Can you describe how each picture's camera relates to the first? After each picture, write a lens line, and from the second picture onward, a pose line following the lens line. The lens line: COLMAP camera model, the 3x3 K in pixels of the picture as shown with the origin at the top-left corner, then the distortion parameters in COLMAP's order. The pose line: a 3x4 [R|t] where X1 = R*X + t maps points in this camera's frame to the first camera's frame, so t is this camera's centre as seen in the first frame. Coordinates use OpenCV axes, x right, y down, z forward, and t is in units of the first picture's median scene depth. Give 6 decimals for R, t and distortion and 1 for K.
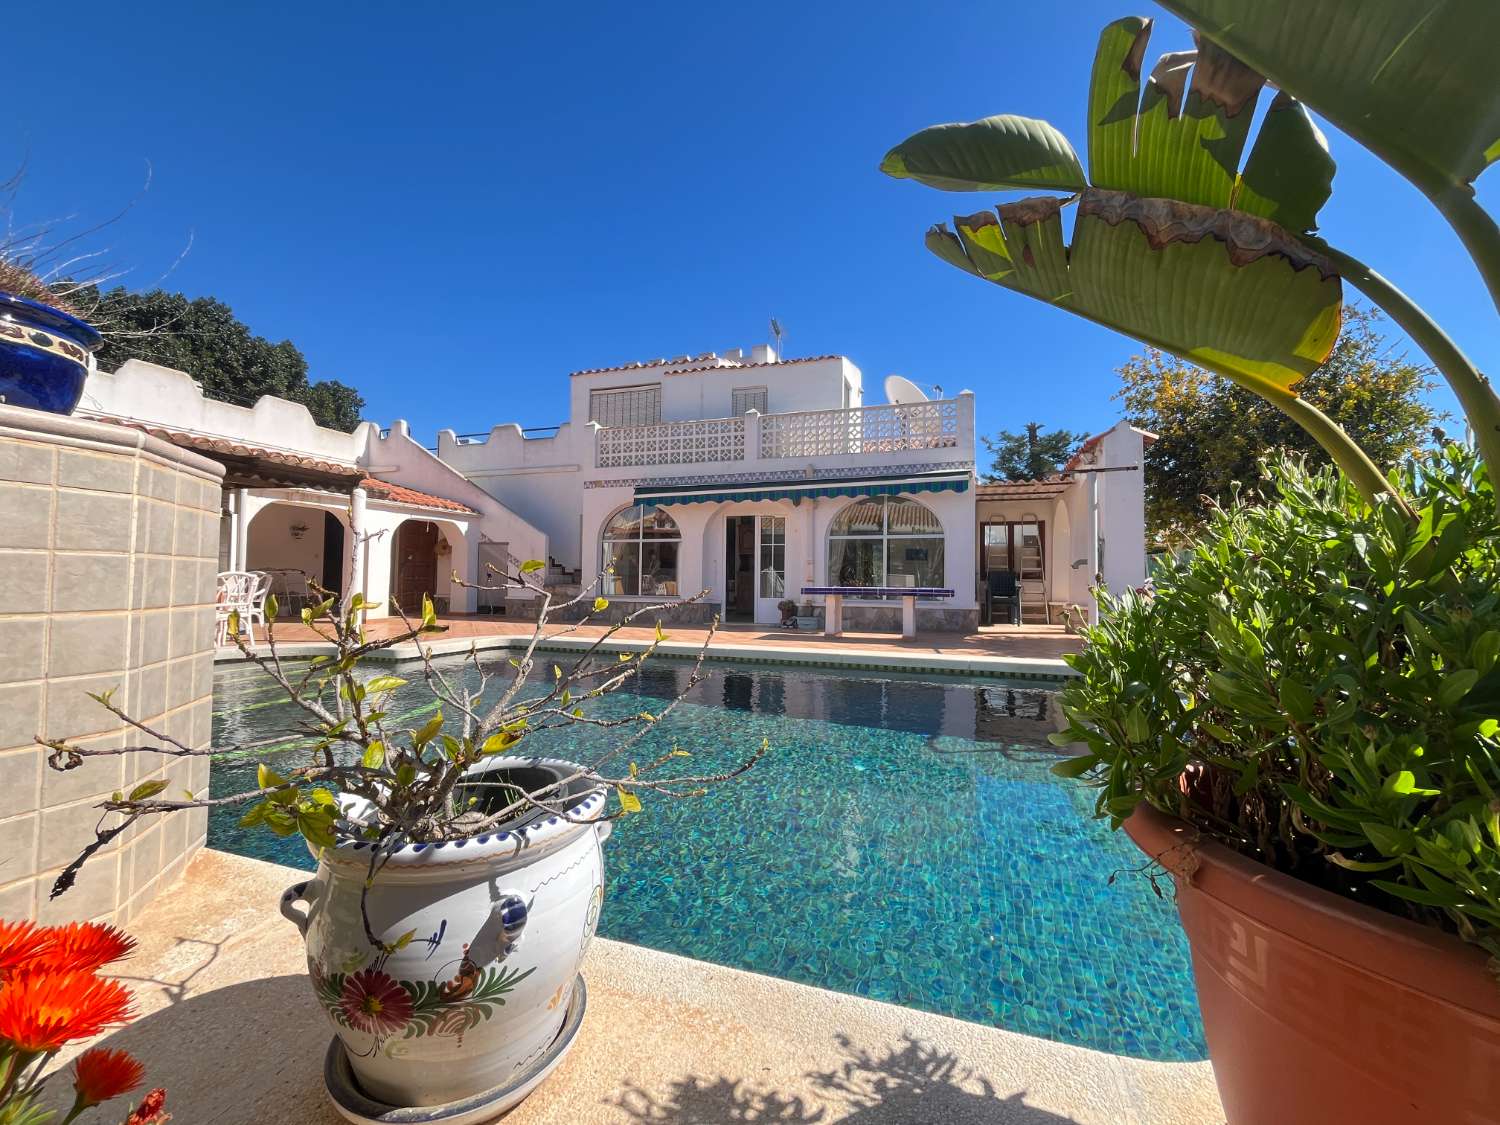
lens RADIAL K [[603.7, 0, 741.0], [0, 603.7, 553.6], [0, 0, 1]] dist [-0.003950, 0.000009]
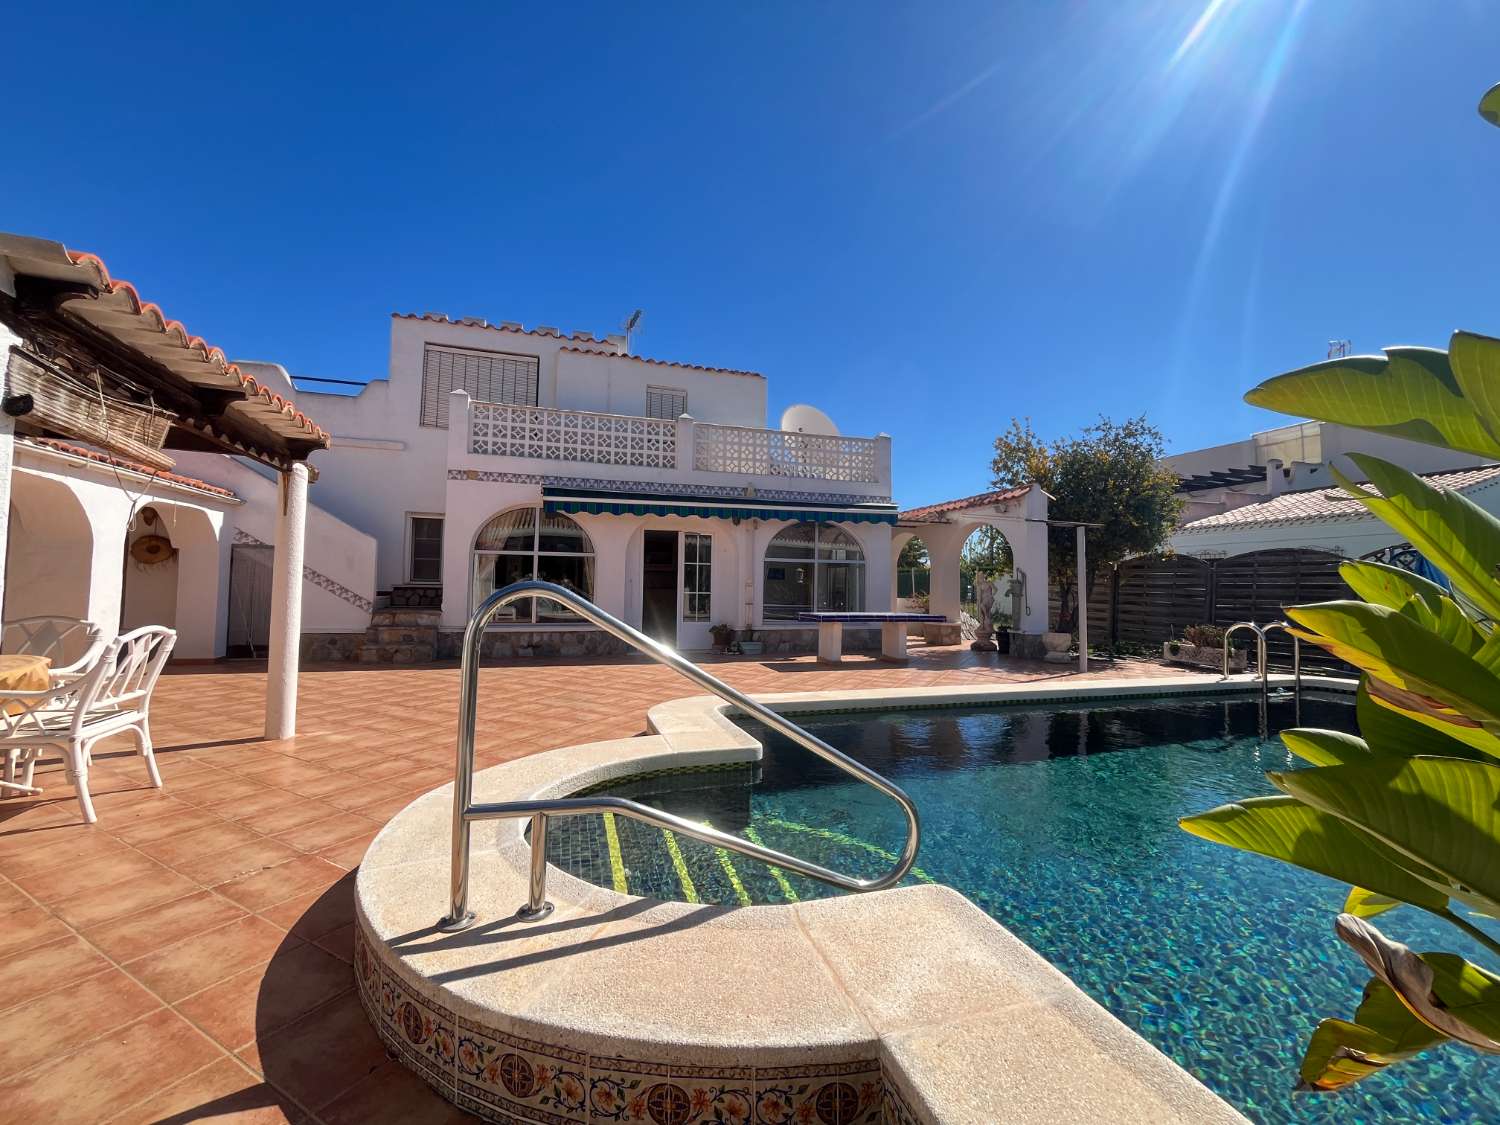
lens RADIAL K [[603.7, 0, 736.8], [0, 603.7, 561.8], [0, 0, 1]] dist [-0.003950, 0.000009]
pose [[0.807002, 0.026319, 0.589962, -0.435274], [-0.030990, 0.999517, -0.002198, -0.018264], [-0.589735, -0.016510, 0.807428, 0.215276]]
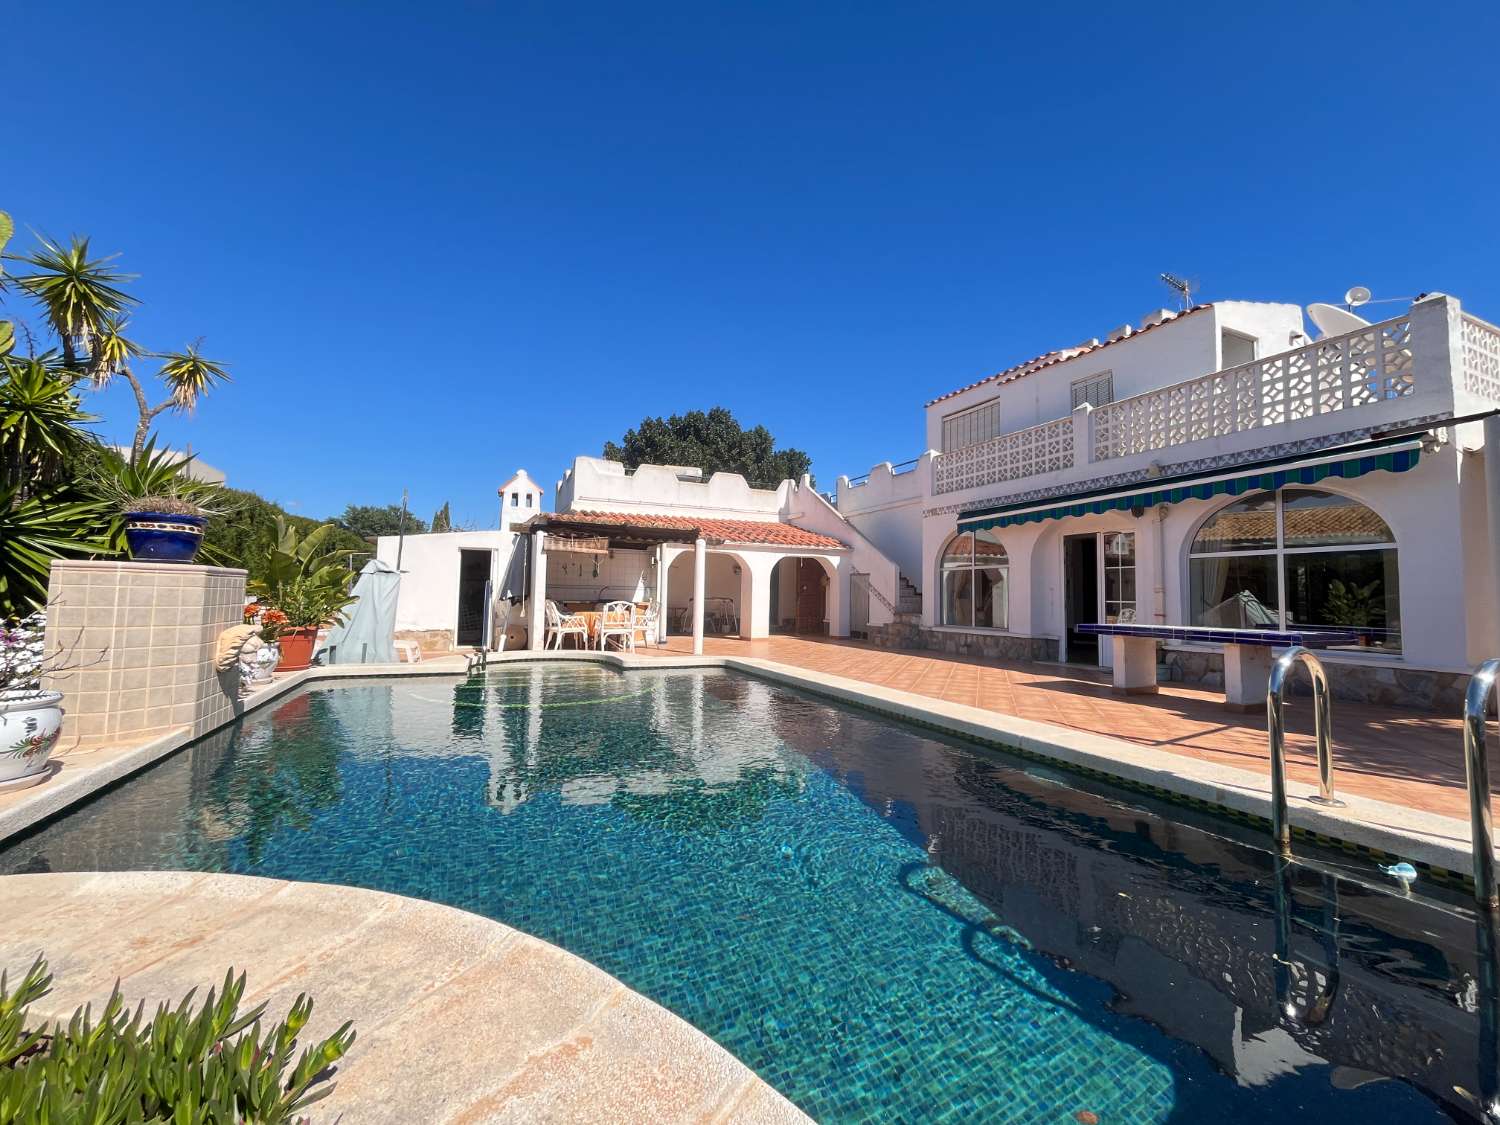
lens RADIAL K [[603.7, 0, 754.7], [0, 603.7, 560.2], [0, 0, 1]] dist [-0.003950, 0.000009]
pose [[0.690888, -0.043429, -0.721656, 0.285019], [0.020997, 0.998978, -0.040016, -0.003823], [0.722656, 0.012494, 0.691095, 0.113103]]
